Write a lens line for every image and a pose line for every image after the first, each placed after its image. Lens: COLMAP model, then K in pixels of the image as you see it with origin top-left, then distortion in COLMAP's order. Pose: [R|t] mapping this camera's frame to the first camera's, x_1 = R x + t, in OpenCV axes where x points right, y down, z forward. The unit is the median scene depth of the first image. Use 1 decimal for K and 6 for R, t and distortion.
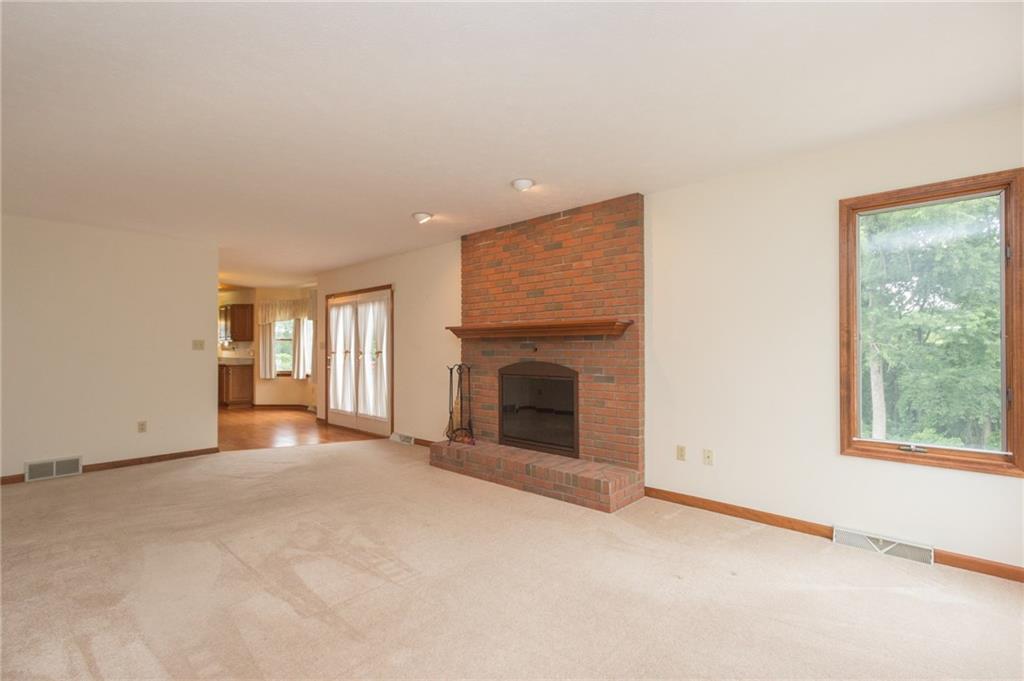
lens RADIAL K [[472.7, 0, 508.6], [0, 472.7, 346.6], [0, 0, 1]] dist [0.004755, -0.001803]
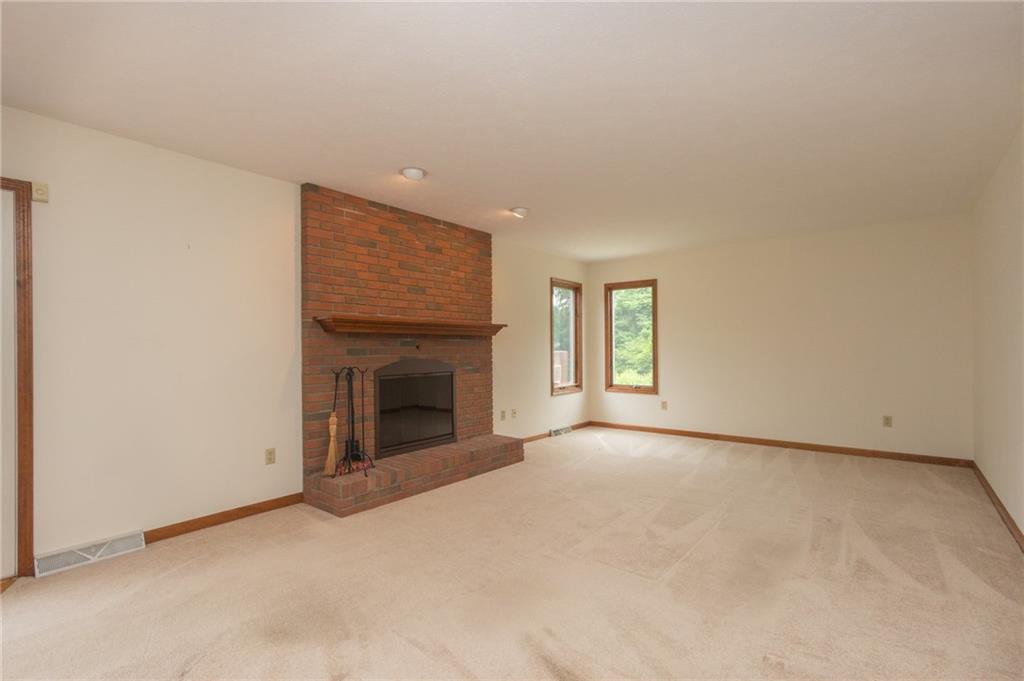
lens RADIAL K [[472.7, 0, 509.4], [0, 472.7, 343.6], [0, 0, 1]] dist [0.004755, -0.001803]
pose [[-0.065767, 0.007604, 0.997806, -0.938550], [-0.004151, 0.999960, -0.007894, 0.005640], [-0.997826, -0.004661, -0.065732, 0.874857]]
